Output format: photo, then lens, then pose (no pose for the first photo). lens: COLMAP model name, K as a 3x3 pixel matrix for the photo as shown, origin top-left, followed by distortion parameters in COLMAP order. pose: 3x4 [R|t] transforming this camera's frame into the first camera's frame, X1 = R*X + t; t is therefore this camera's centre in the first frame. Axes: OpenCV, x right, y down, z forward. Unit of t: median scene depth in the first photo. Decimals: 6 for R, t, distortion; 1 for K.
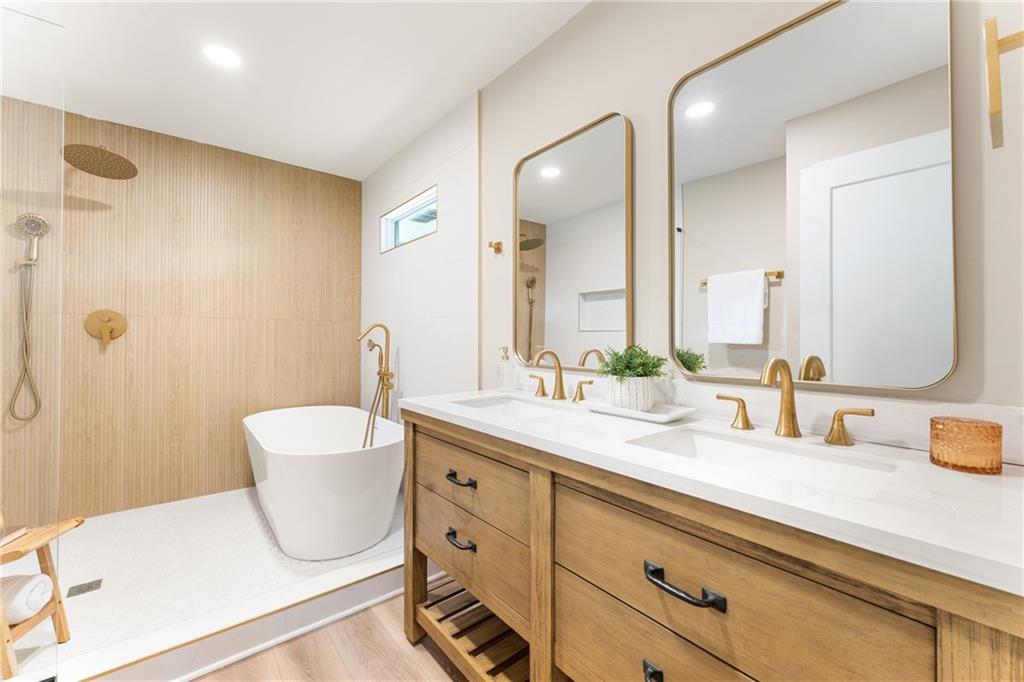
lens RADIAL K [[412.5, 0, 519.0], [0, 412.5, 336.8], [0, 0, 1]] dist [-0.000361, -0.000551]
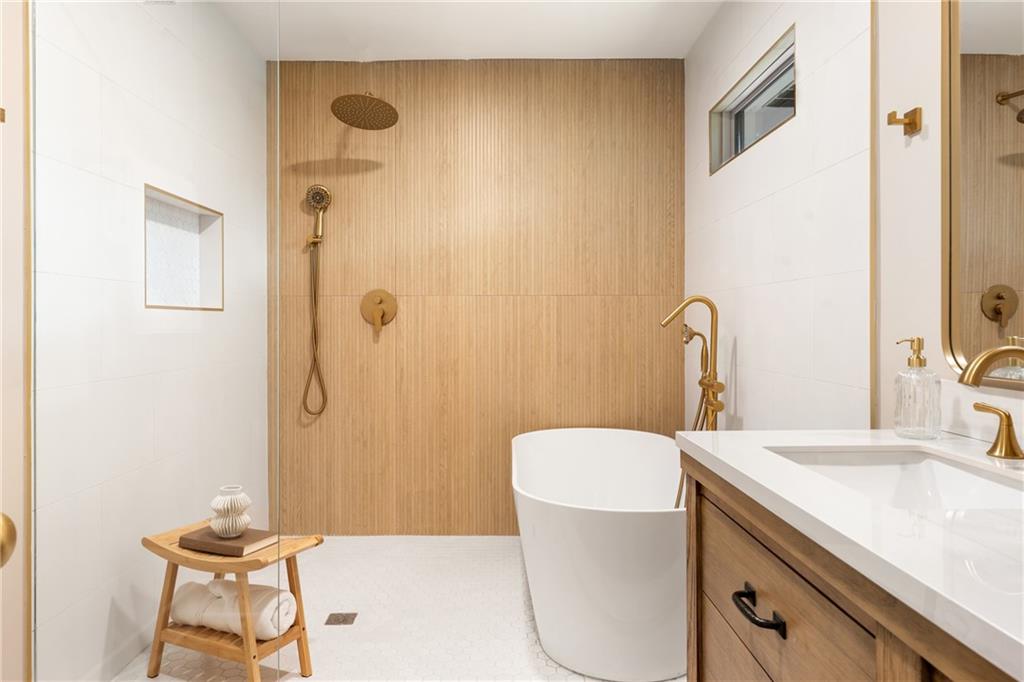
lens RADIAL K [[685.9, 0, 510.5], [0, 685.9, 328.2], [0, 0, 1]] dist [-0.004080, 0.007580]
pose [[0.764675, -0.000829, -0.644416, 0.098632], [0.007159, 0.999948, 0.007208, 0.004413], [0.644376, -0.010125, 0.764641, 0.126194]]
